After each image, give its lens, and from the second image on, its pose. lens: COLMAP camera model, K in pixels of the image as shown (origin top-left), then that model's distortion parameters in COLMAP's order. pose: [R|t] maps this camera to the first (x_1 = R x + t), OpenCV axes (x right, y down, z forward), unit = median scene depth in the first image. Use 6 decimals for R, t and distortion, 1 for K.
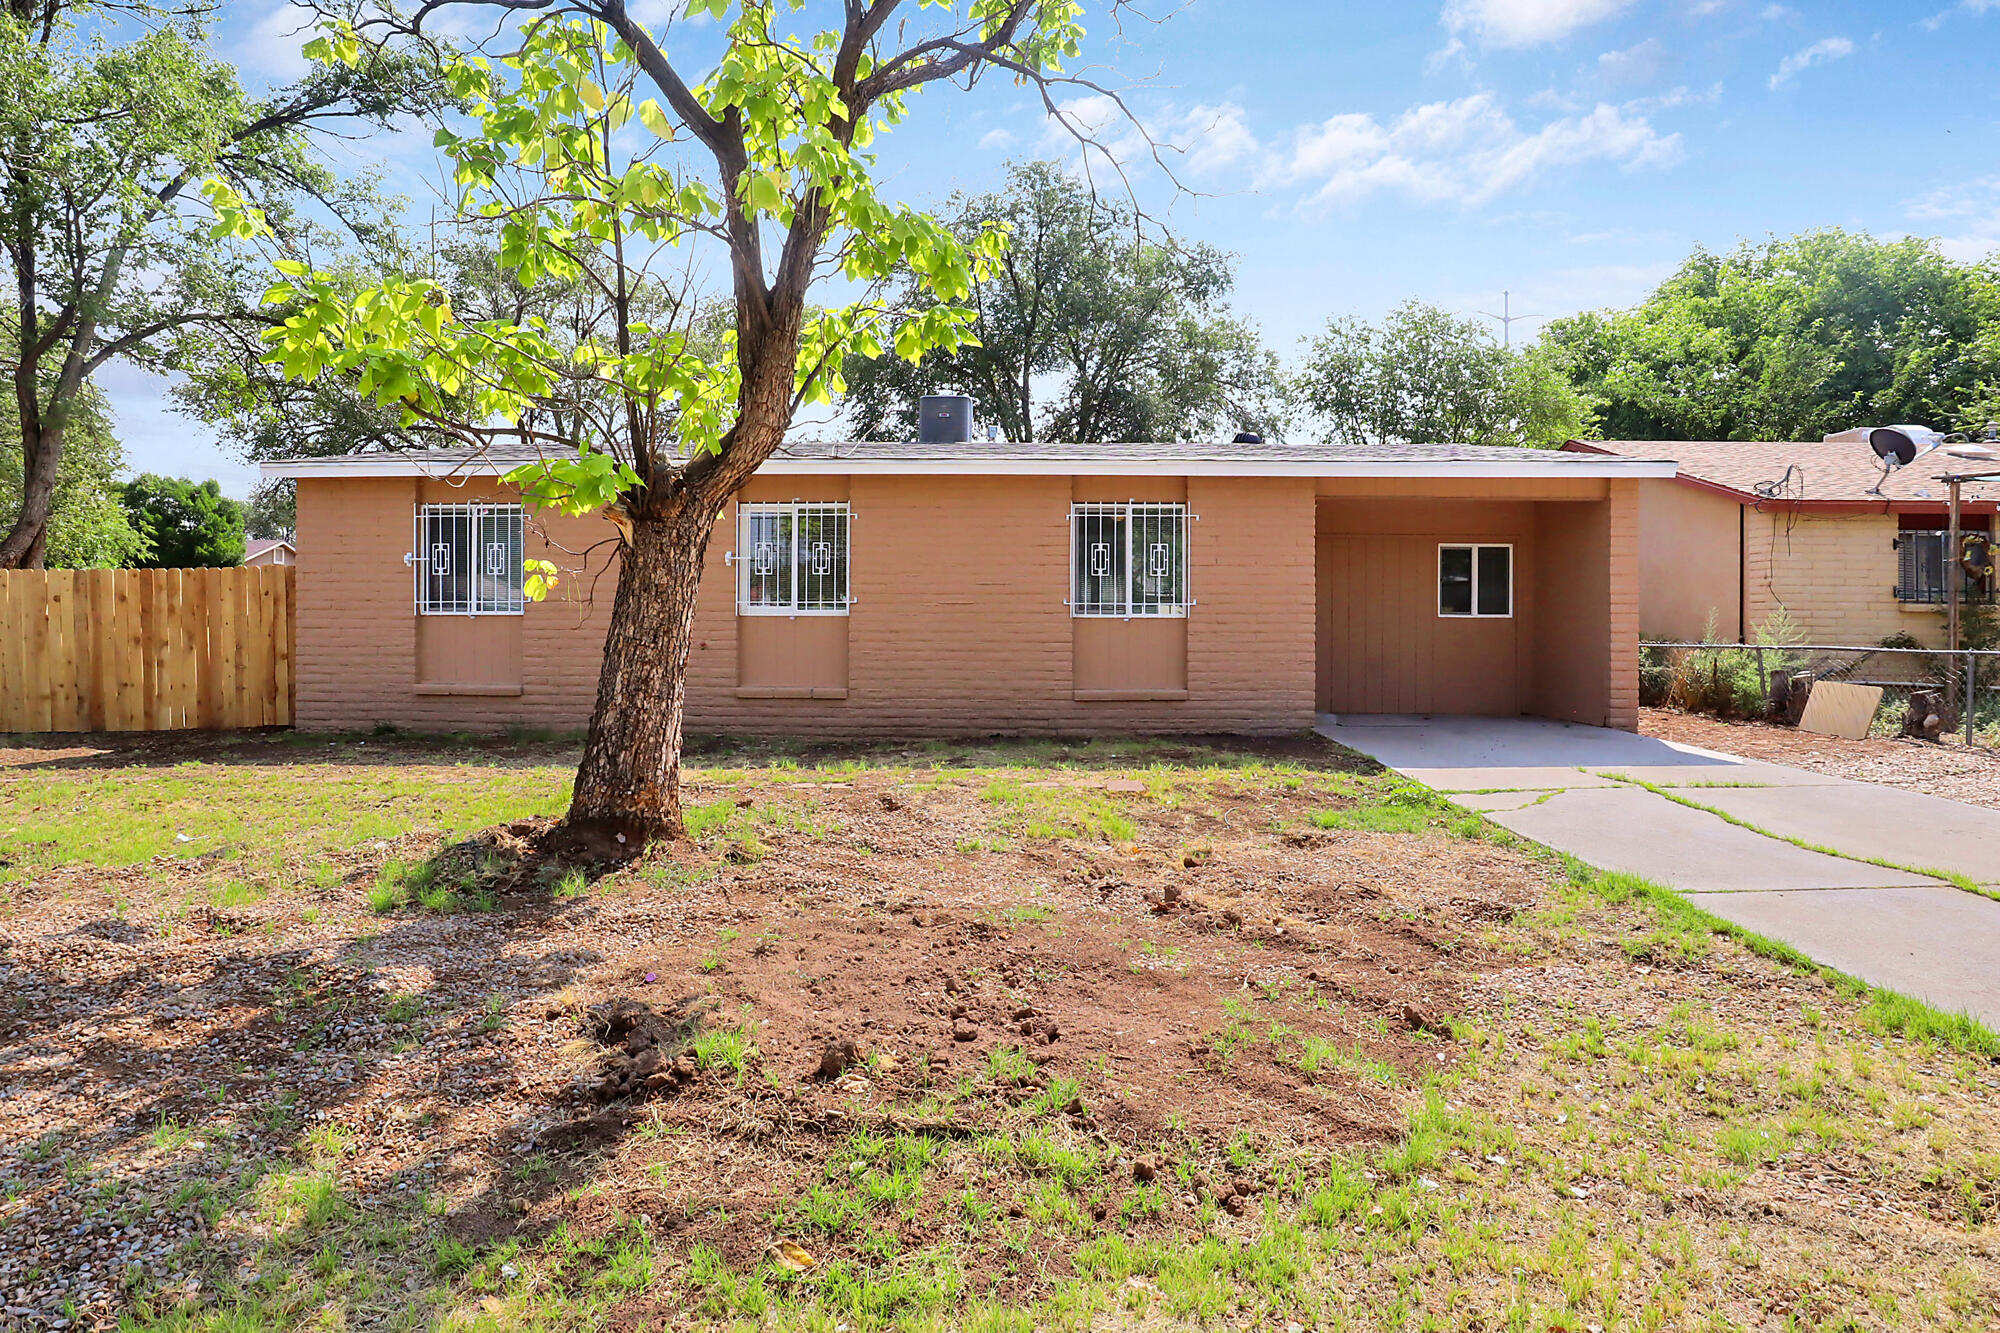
lens RADIAL K [[1045.0, 0, 1007.9], [0, 1045.0, 627.6], [0, 0, 1]] dist [-0.023033, 0.000561]
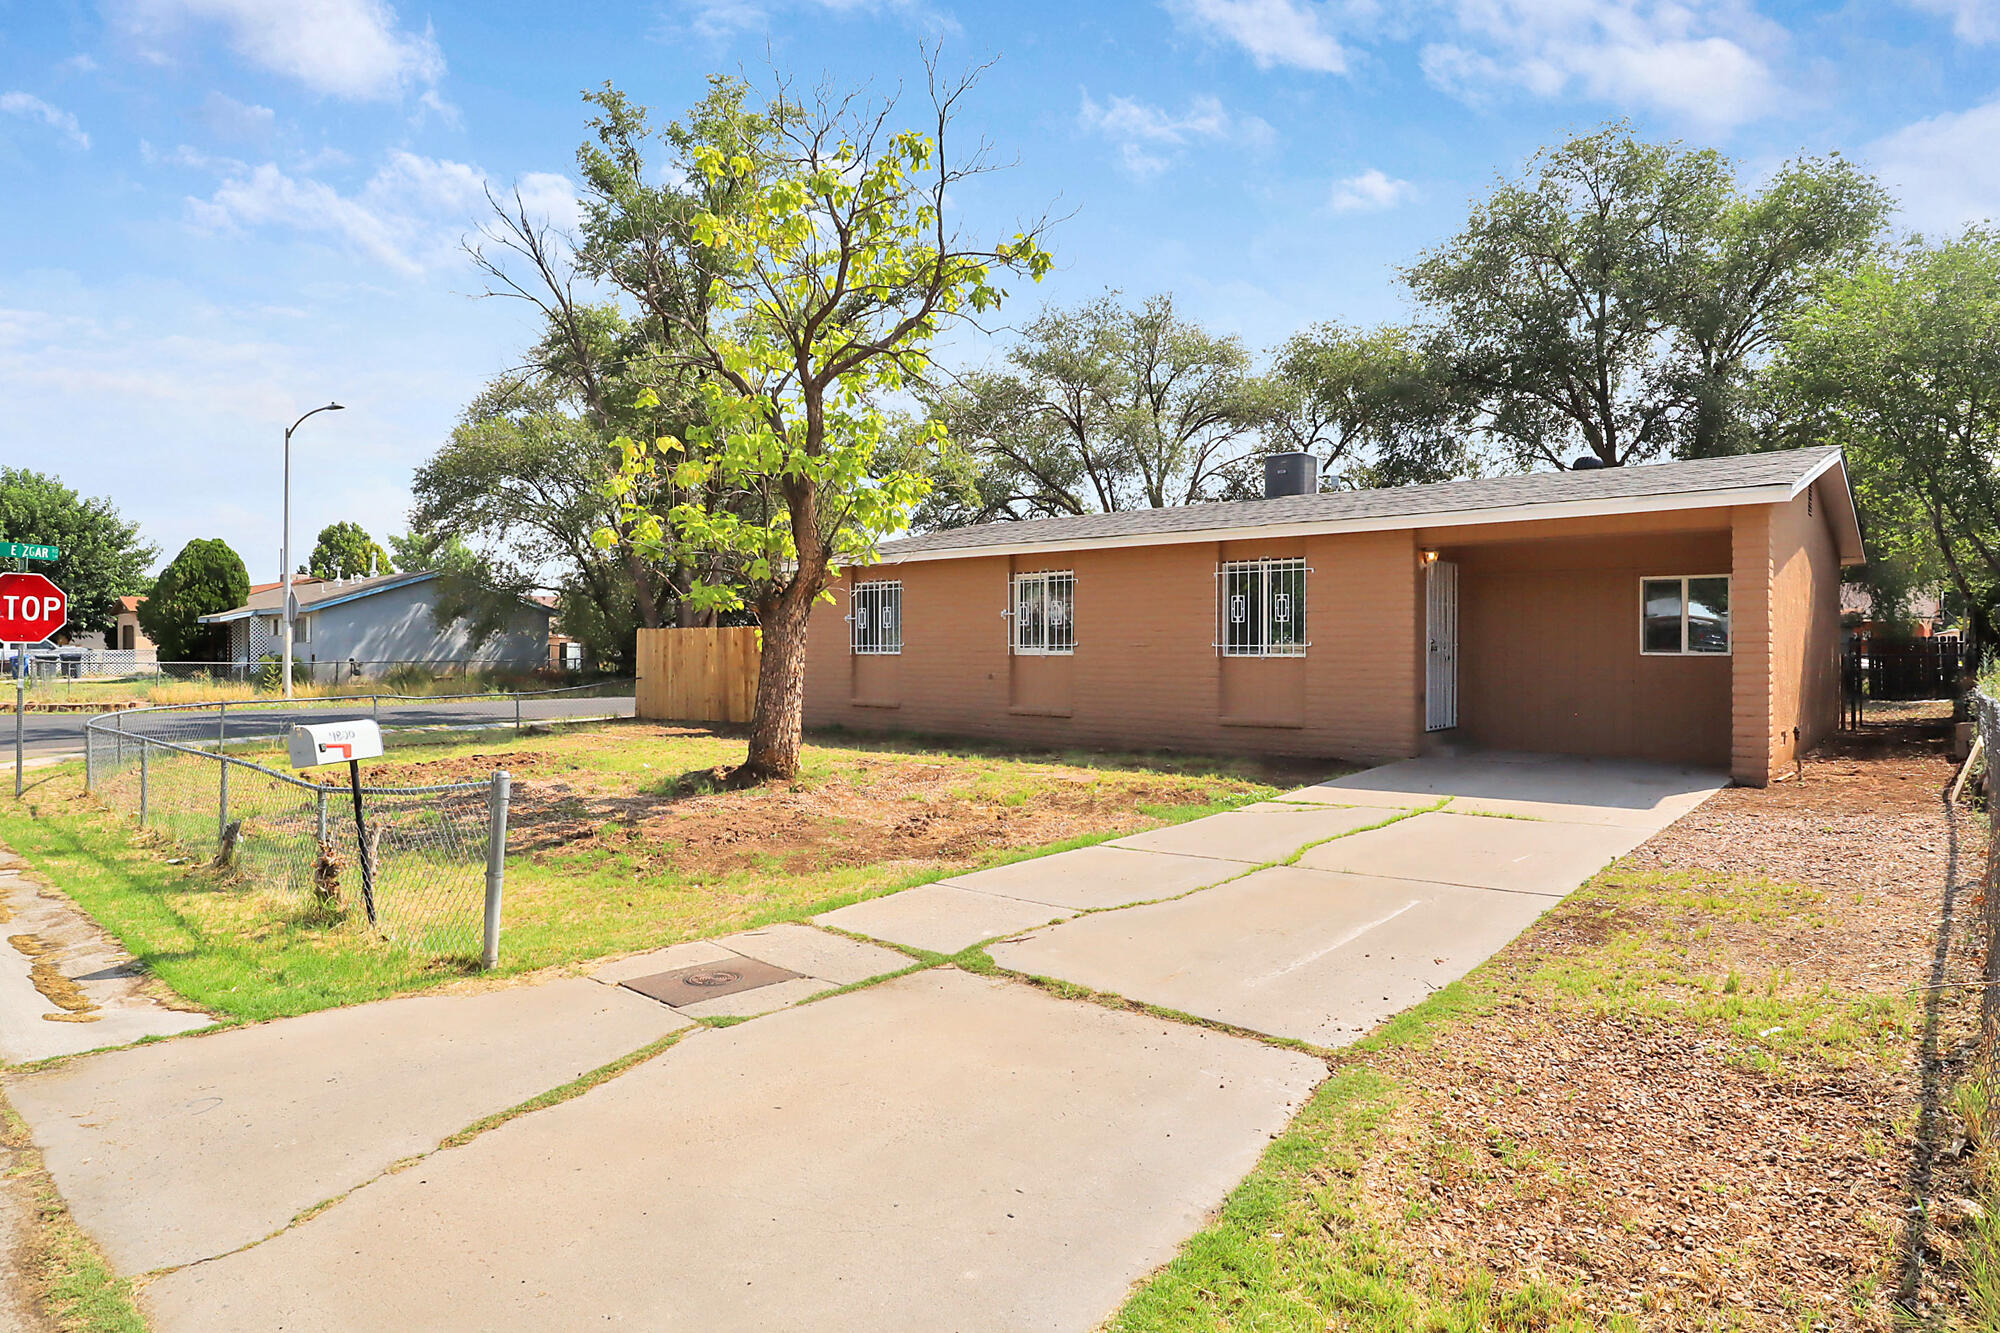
lens RADIAL K [[1134.3, 0, 998.9], [0, 1134.3, 652.9], [0, 0, 1]] dist [-0.003005, -0.000126]
pose [[0.774575, -0.000054, -0.632483, 0.694842], [0.002050, 0.999995, 0.002425, -0.017959], [0.632479, -0.003175, 0.774571, -0.190256]]
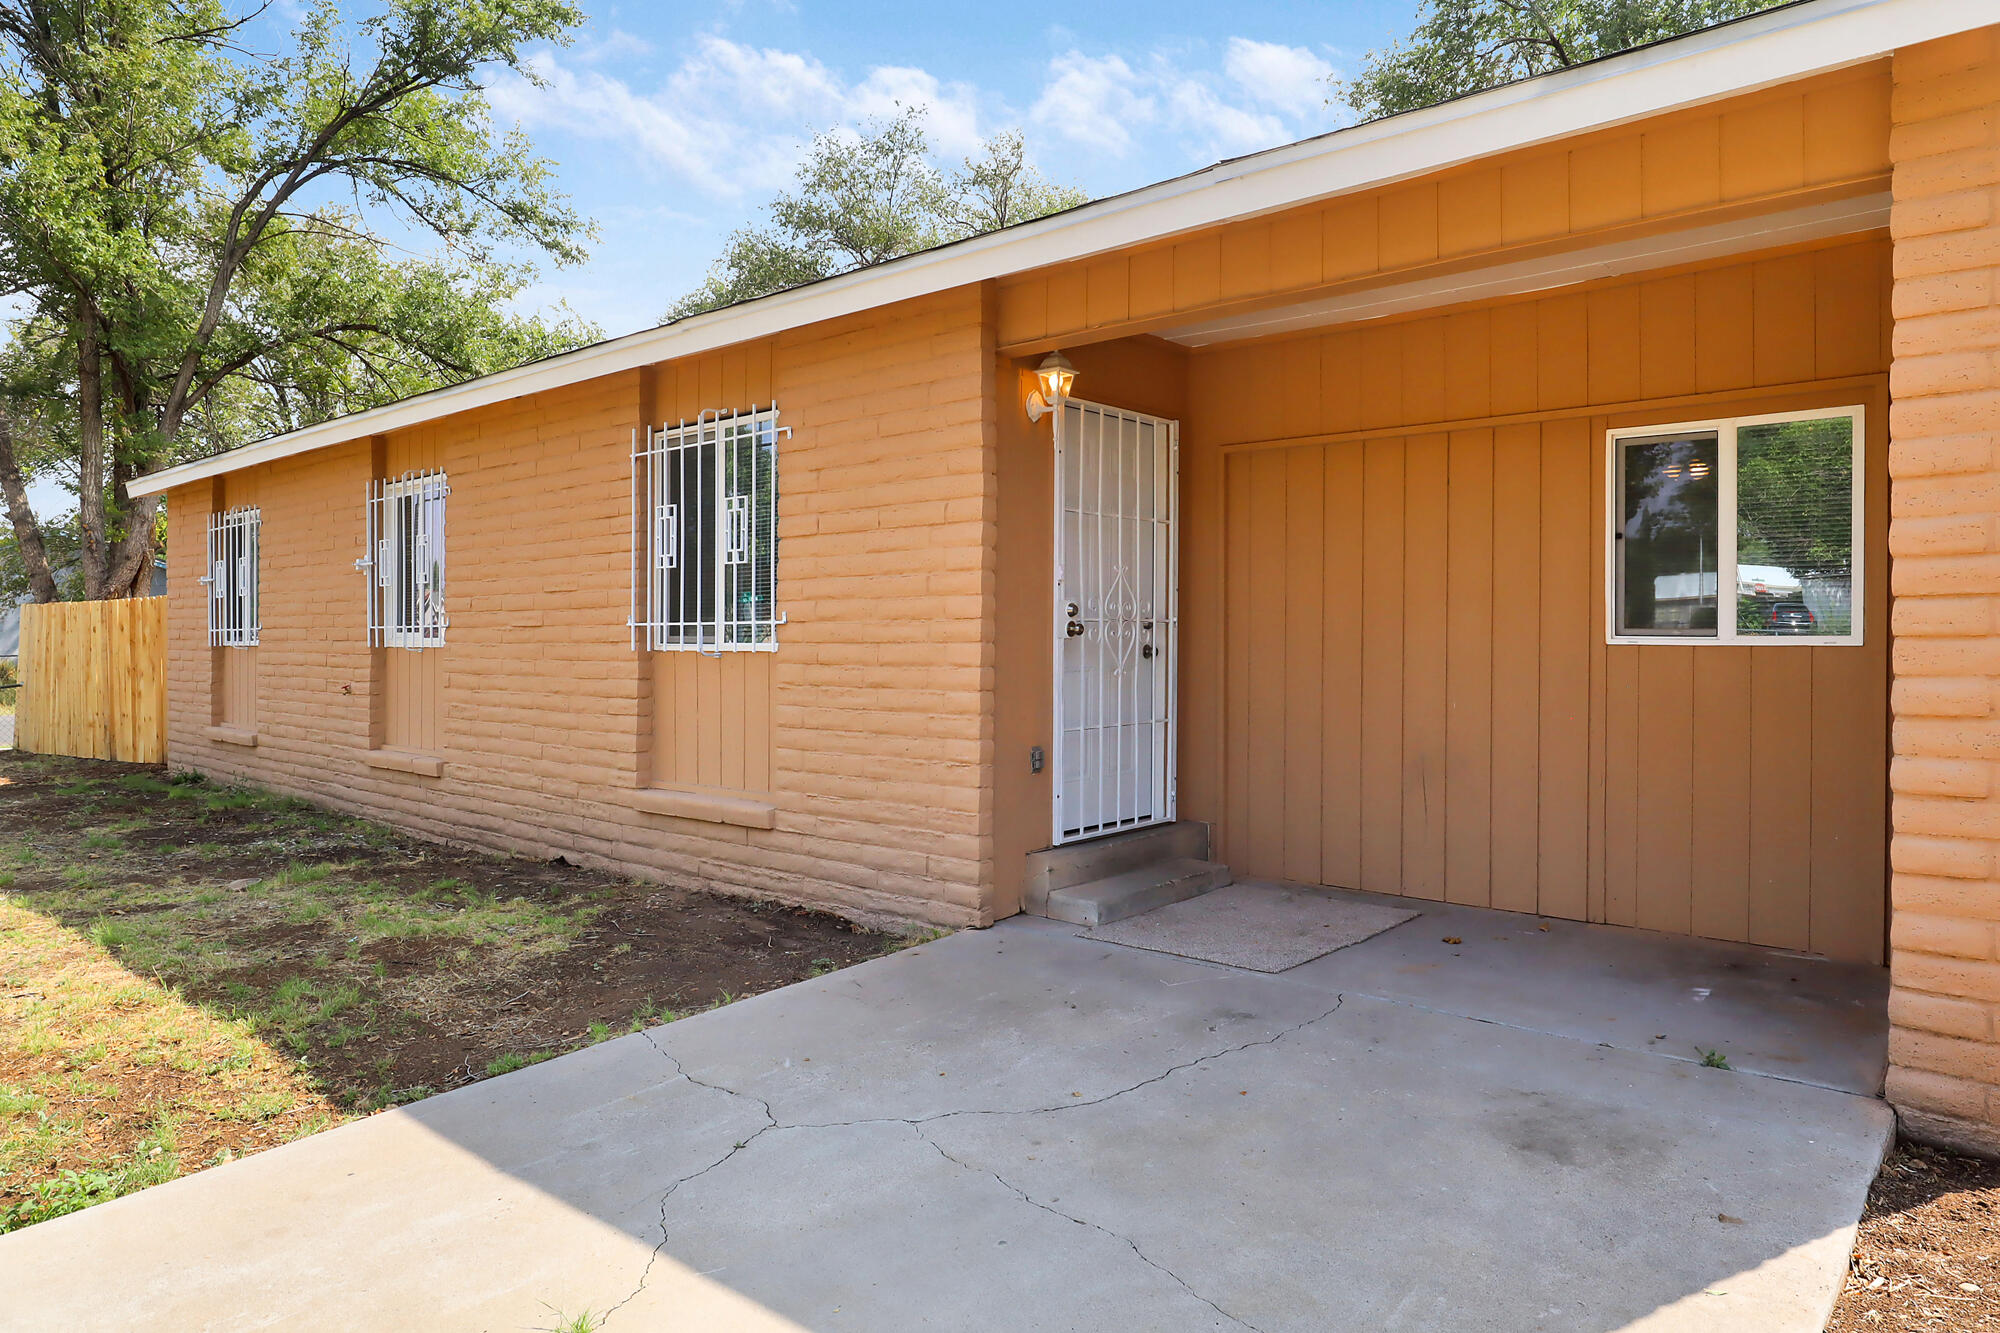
lens RADIAL K [[1254.9, 0, 992.0], [0, 1254.9, 650.6], [0, 0, 1]] dist [-0.002522, 0.000250]
pose [[0.771451, 0.001657, -0.636286, 0.590052], [0.006133, 0.999931, 0.010039, -0.014887], [0.636259, -0.011647, 0.771388, 0.622348]]
